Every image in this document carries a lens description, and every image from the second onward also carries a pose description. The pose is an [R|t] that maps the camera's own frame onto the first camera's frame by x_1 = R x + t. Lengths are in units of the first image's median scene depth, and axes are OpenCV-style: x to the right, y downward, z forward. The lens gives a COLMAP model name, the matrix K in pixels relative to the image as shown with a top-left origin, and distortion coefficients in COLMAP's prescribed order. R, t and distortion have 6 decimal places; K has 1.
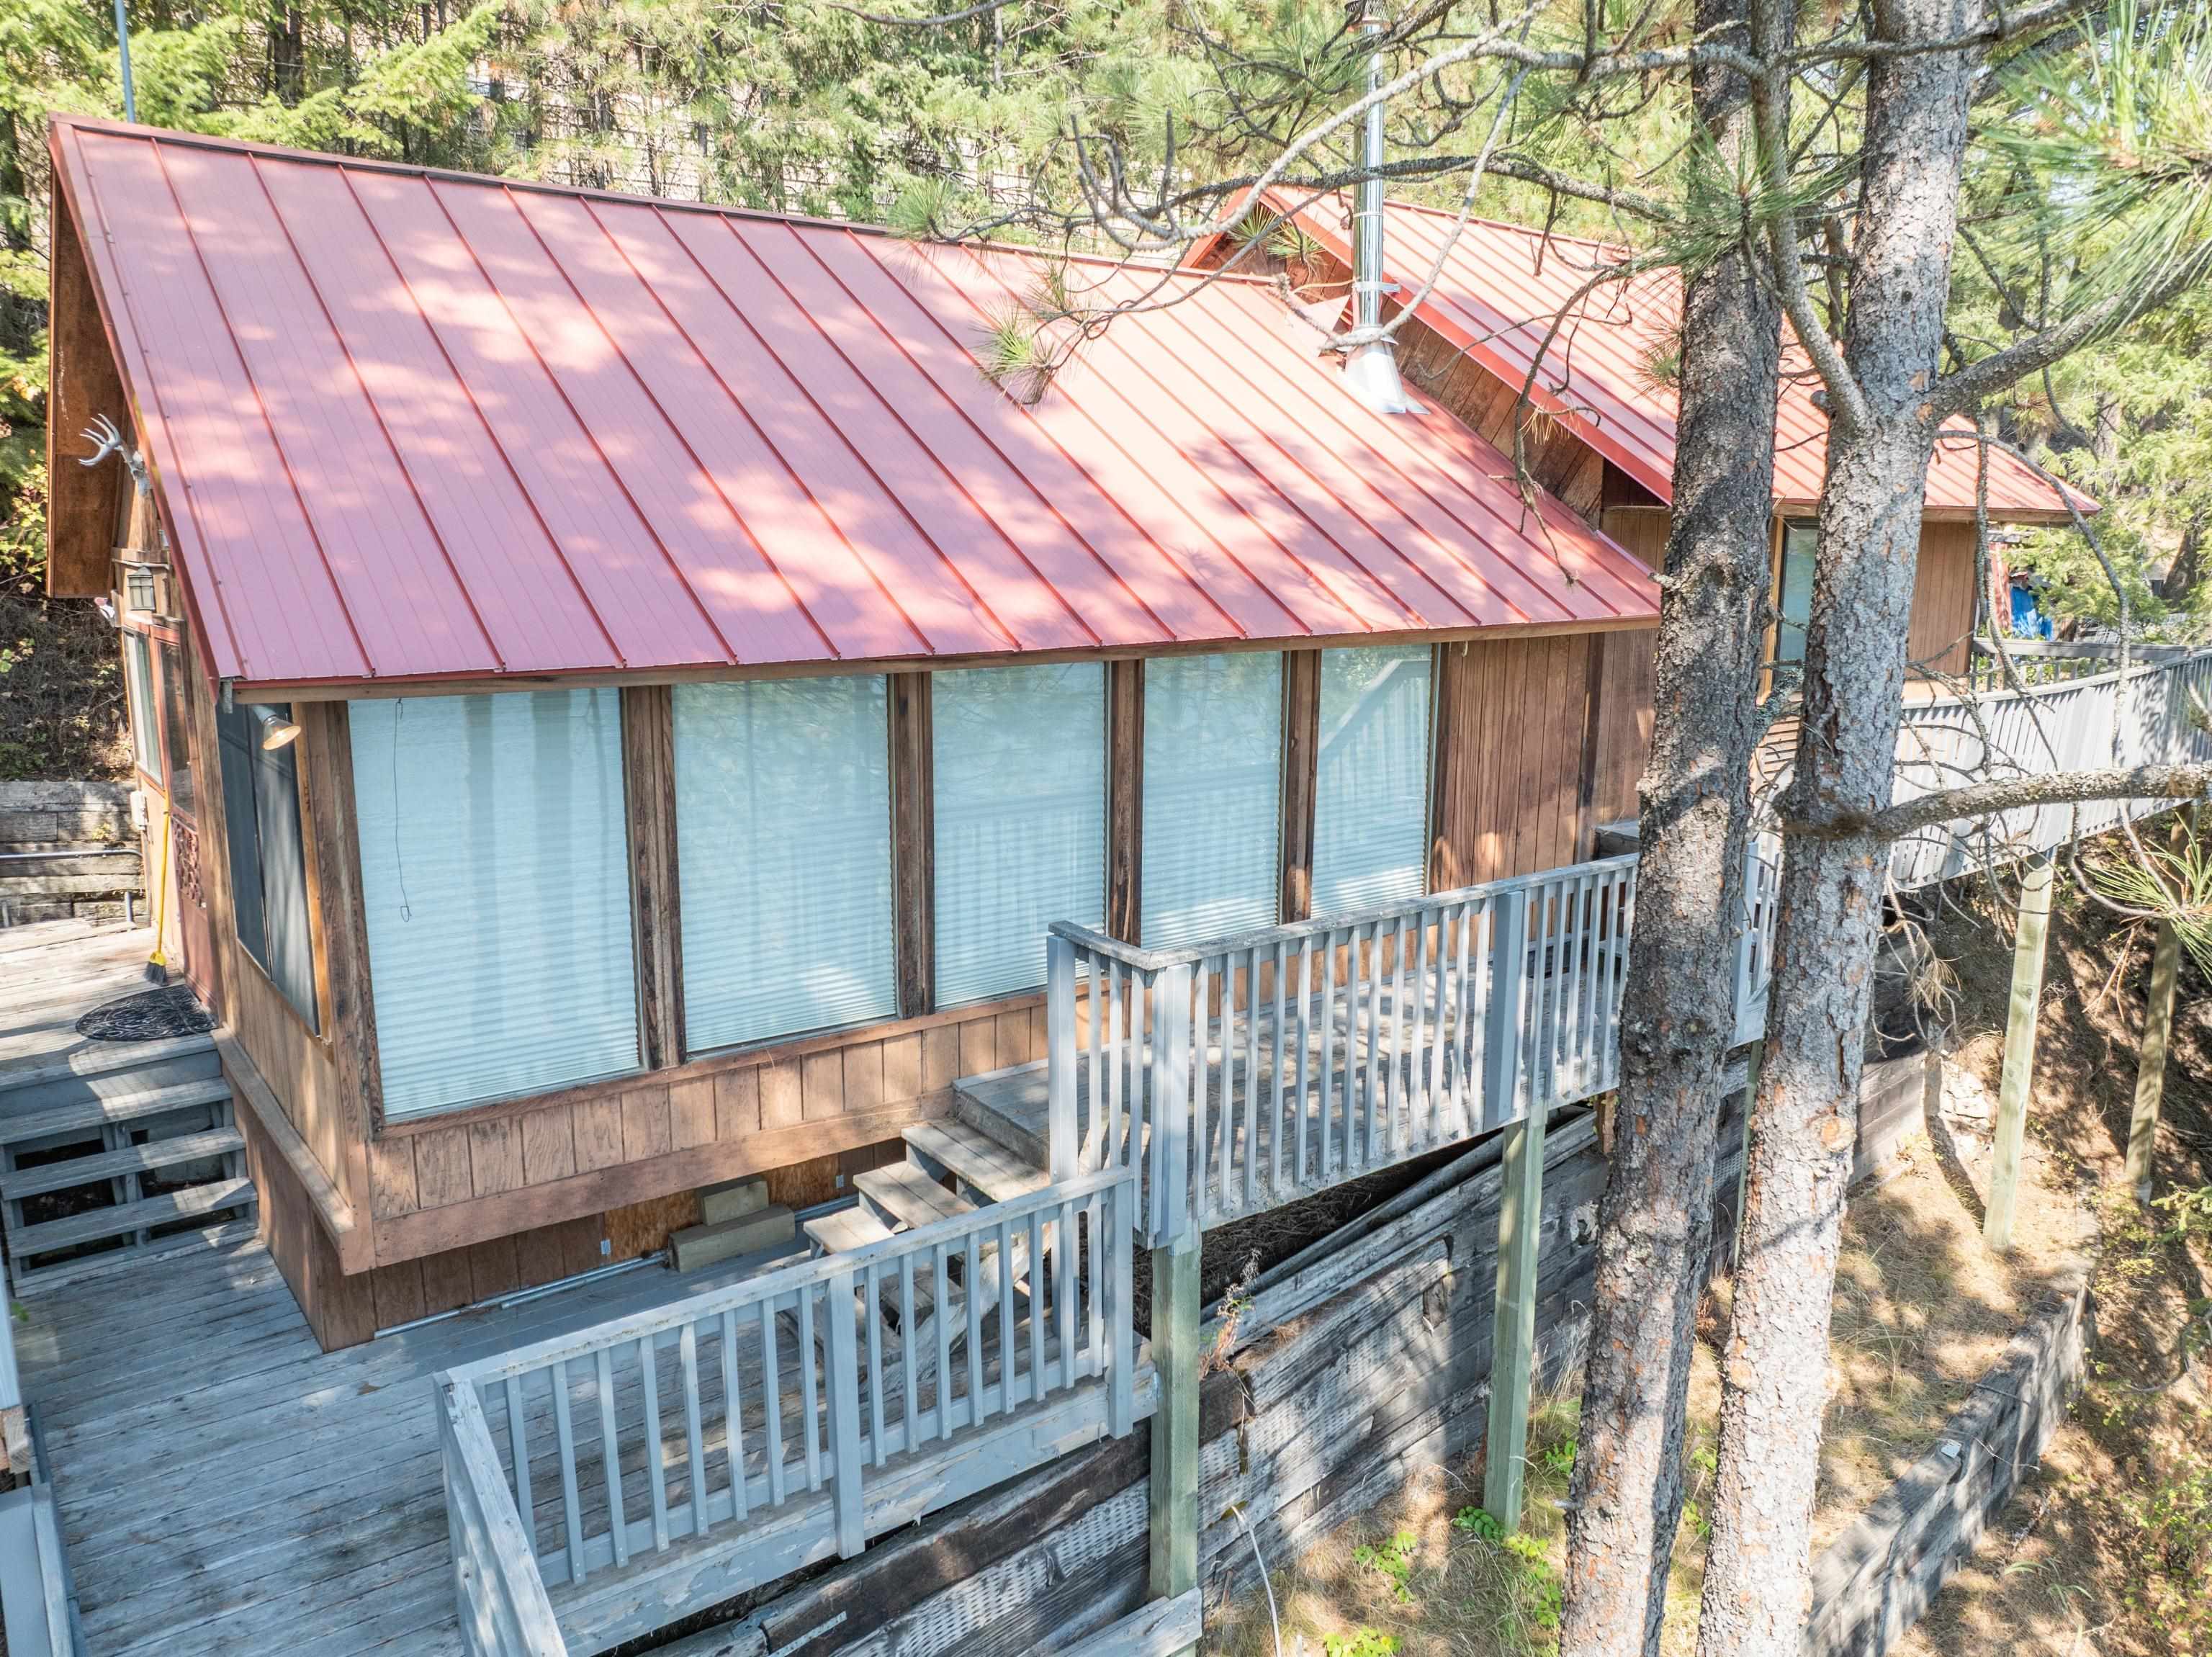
lens RADIAL K [[1569.6, 0, 1106.0], [0, 1569.6, 828.5], [0, 0, 1]] dist [-0.000966, 0.002185]
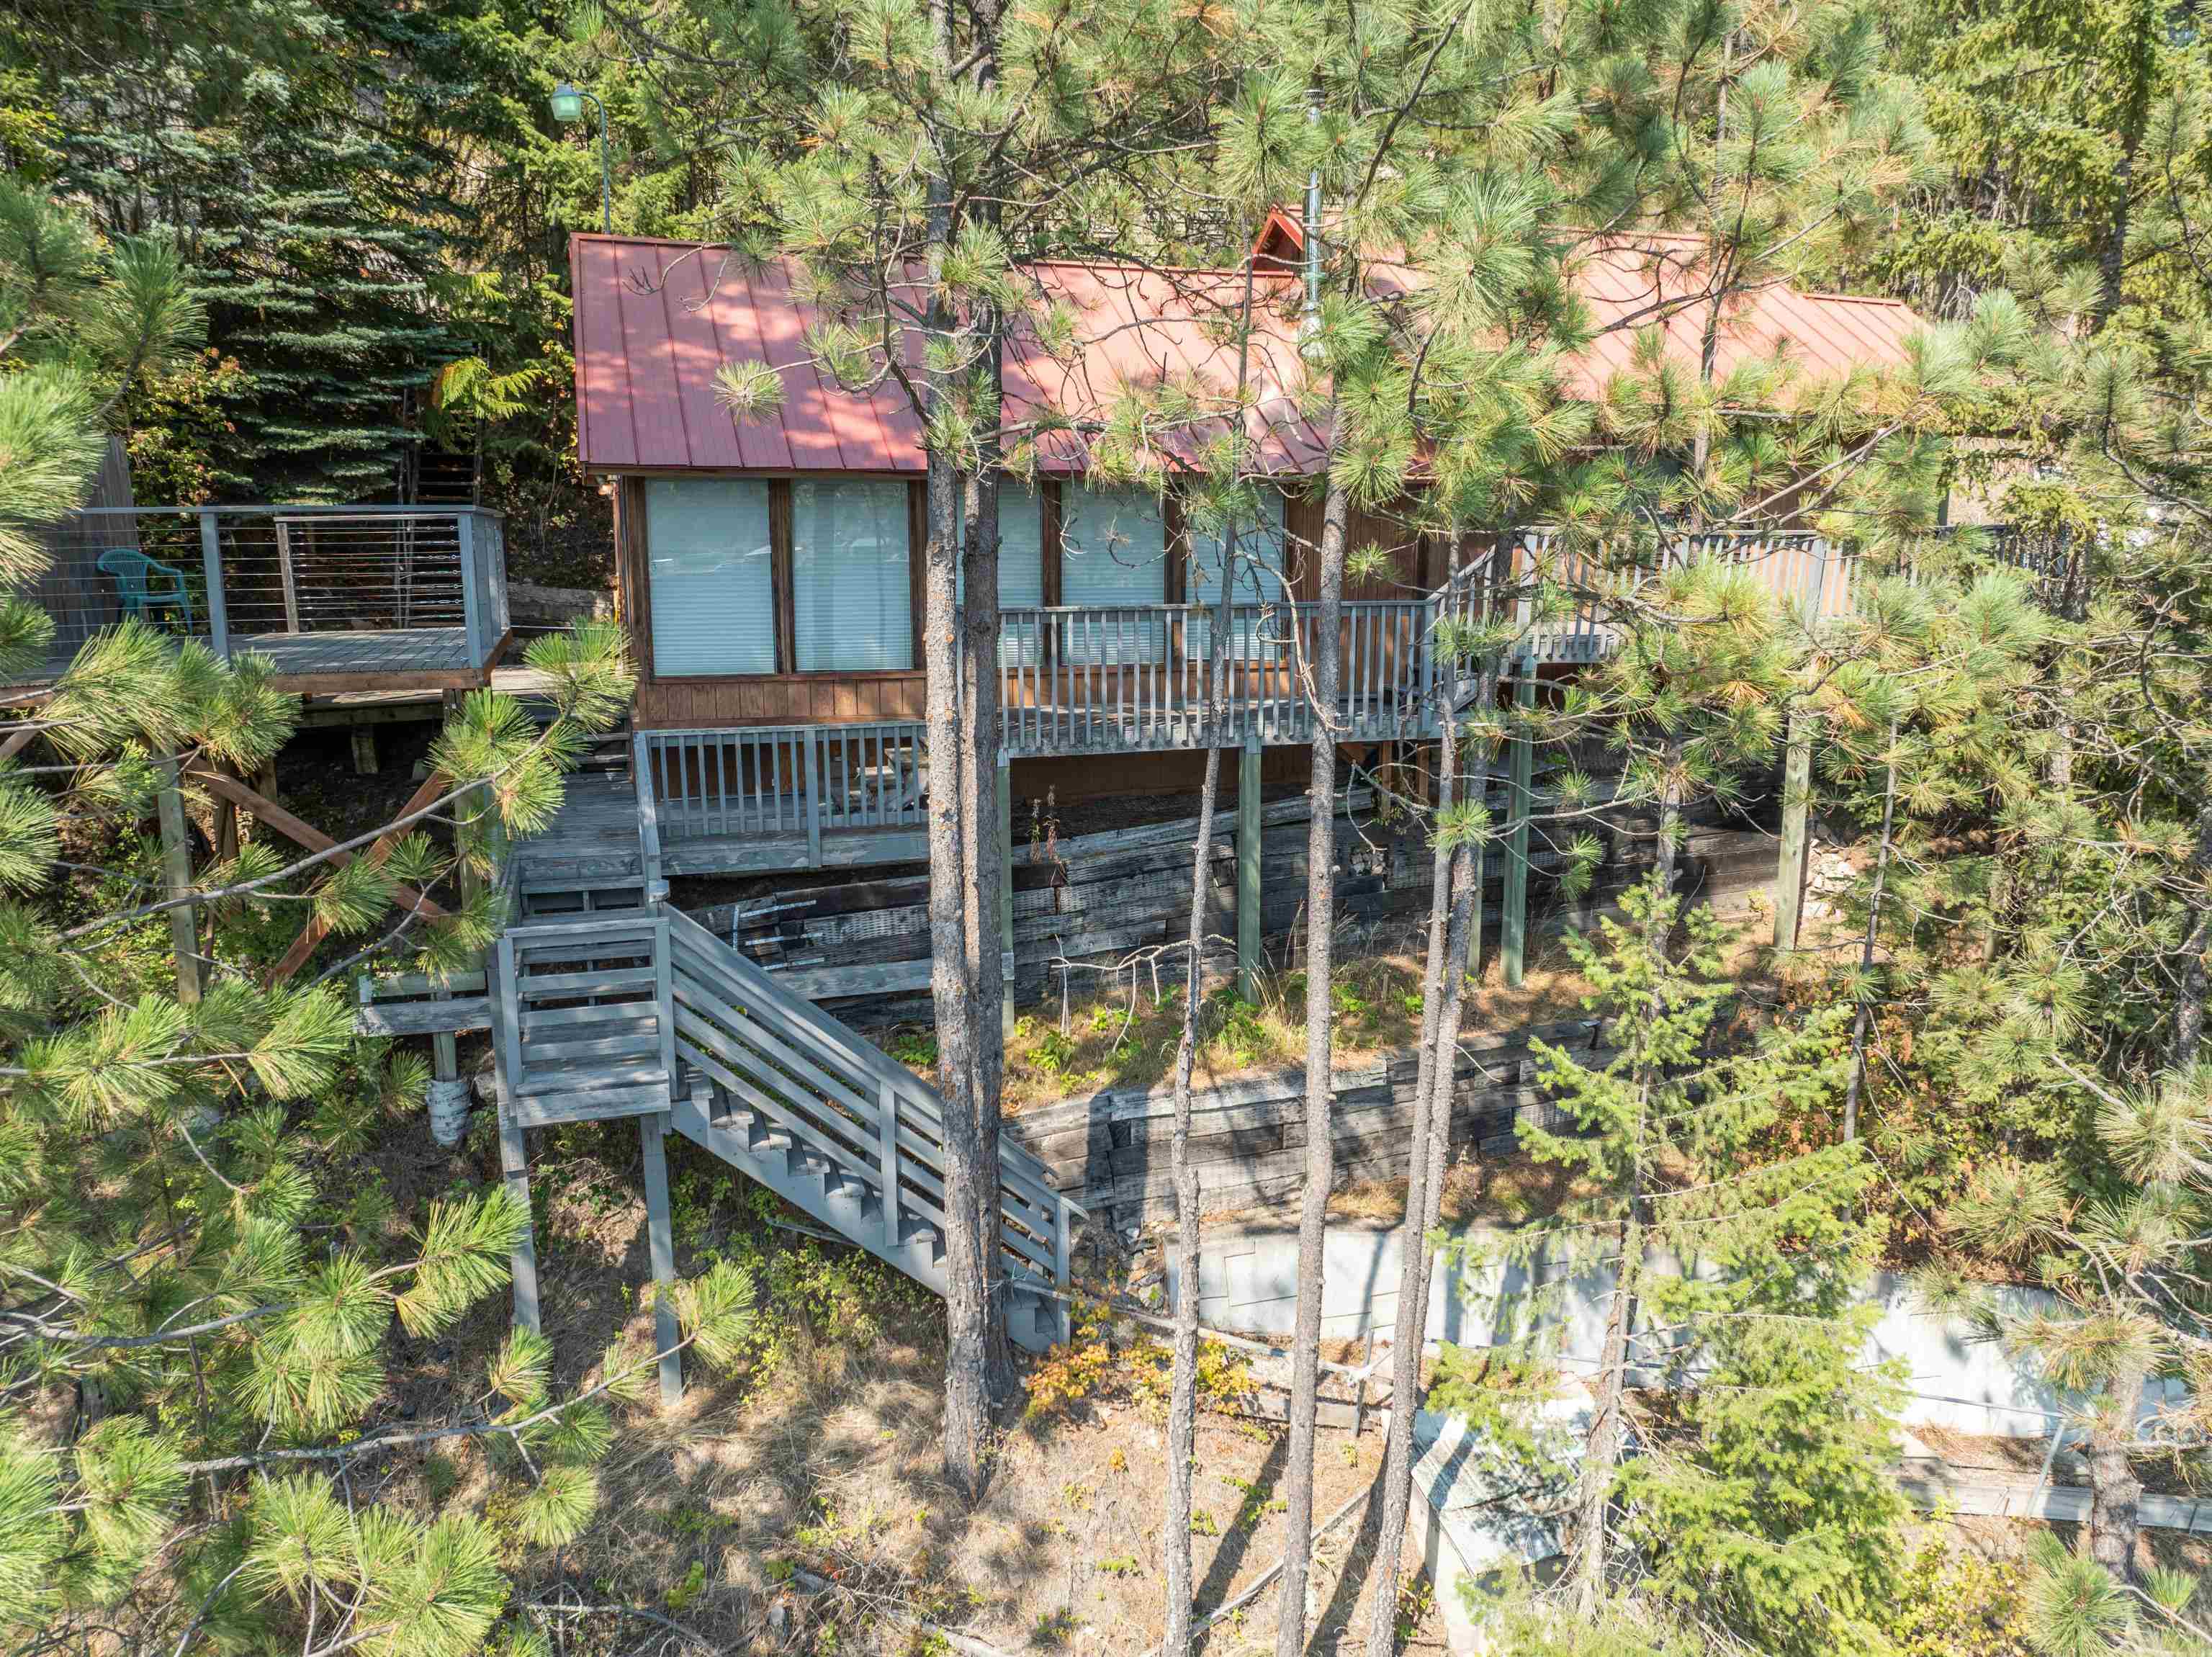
lens RADIAL K [[1565.6, 0, 1106.0], [0, 1565.6, 828.5], [0, 0, 1]] dist [-0.029551, -0.002318]
pose [[0.945830, 0.057556, -0.319519, 0.768044], [-0.056482, 0.998324, 0.012637, 0.294205], [0.319710, 0.006095, 0.947496, -0.794346]]
